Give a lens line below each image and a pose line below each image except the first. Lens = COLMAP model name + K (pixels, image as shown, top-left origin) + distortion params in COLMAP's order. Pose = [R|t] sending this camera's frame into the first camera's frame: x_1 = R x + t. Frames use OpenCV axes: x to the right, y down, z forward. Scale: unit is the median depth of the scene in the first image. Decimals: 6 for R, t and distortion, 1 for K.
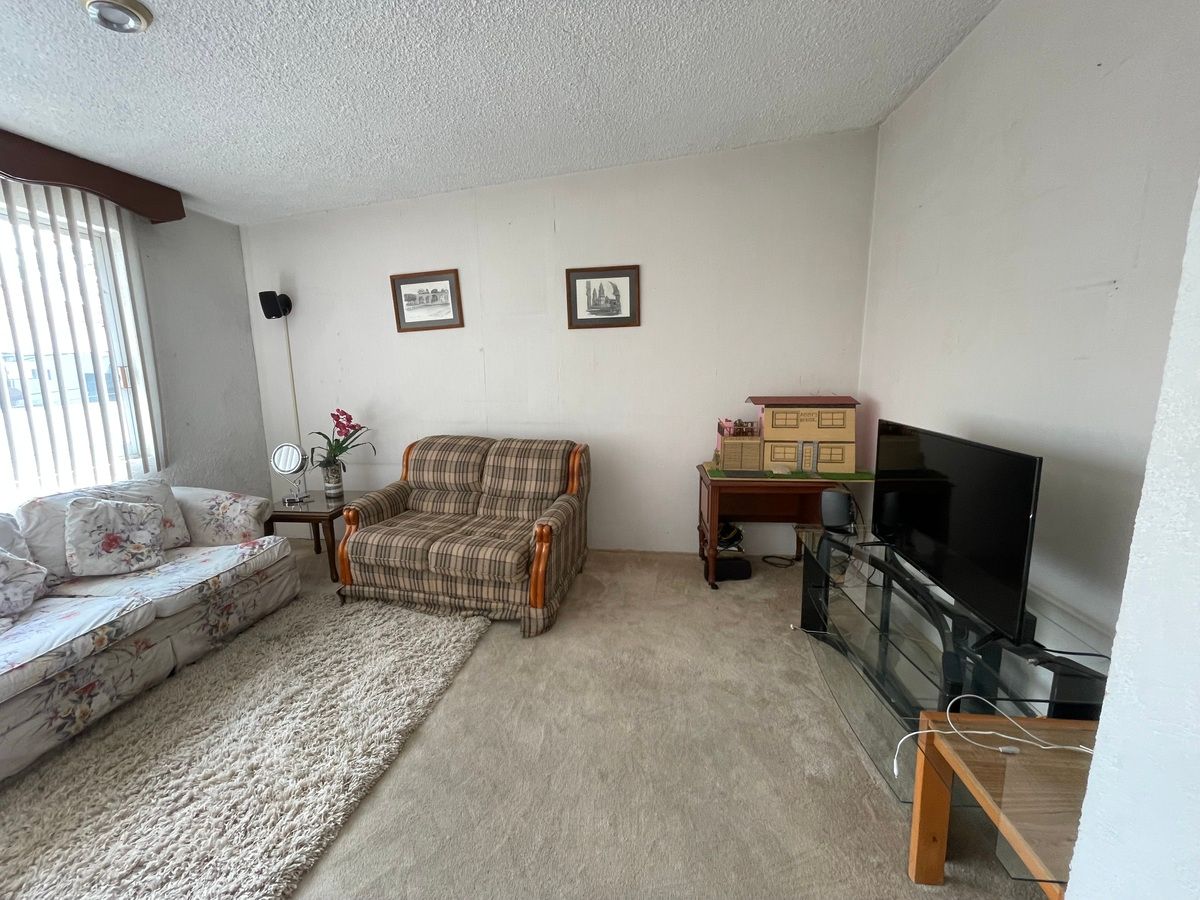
lens RADIAL K [[485.5, 0, 596.5], [0, 485.5, 447.5], [0, 0, 1]] dist [-0.011975, 0.004724]
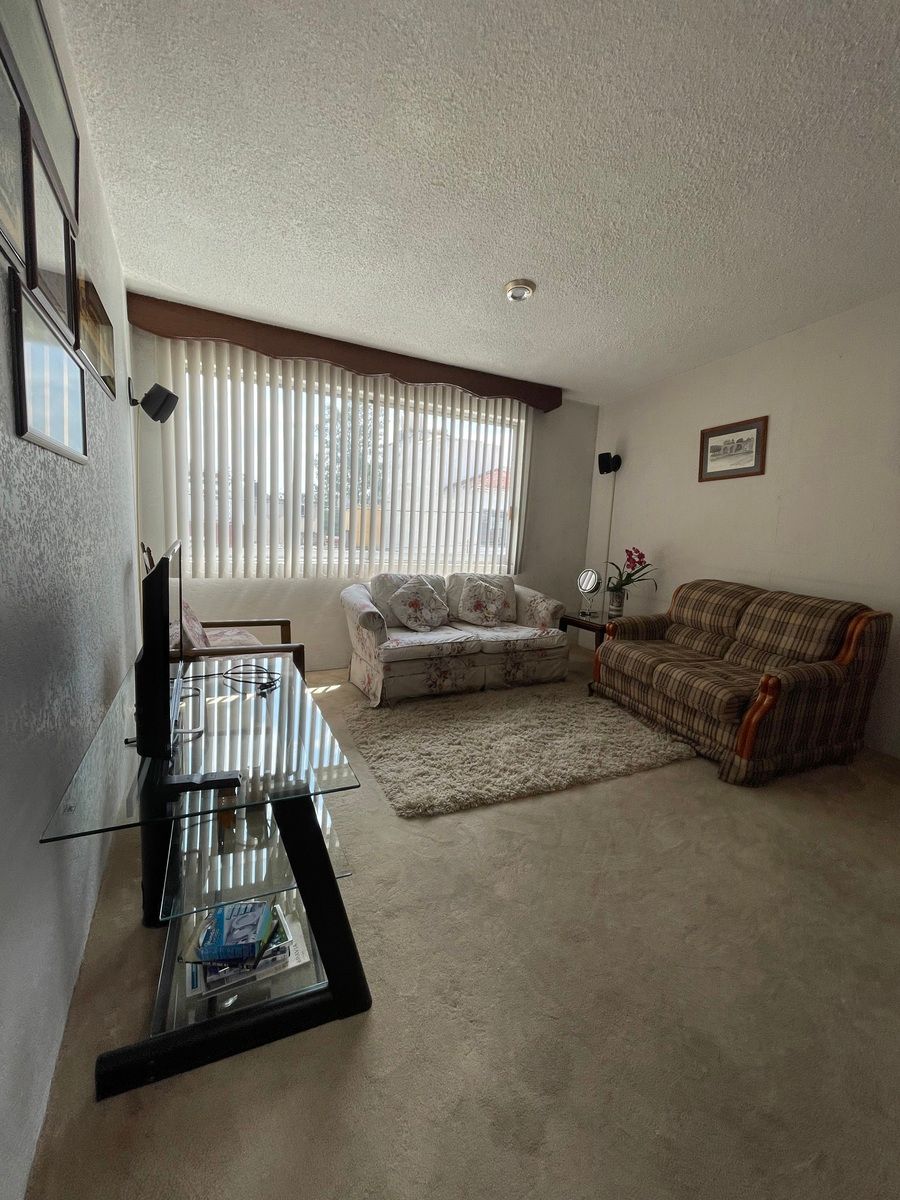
lens RADIAL K [[485.5, 0, 453.2], [0, 485.5, 596.1], [0, 0, 1]] dist [-0.011975, 0.004724]
pose [[0.564032, 0.158639, -0.810371, 0.266461], [-0.190589, 0.979885, 0.059169, 0.069451], [0.803457, 0.121075, 0.582922, -0.048847]]
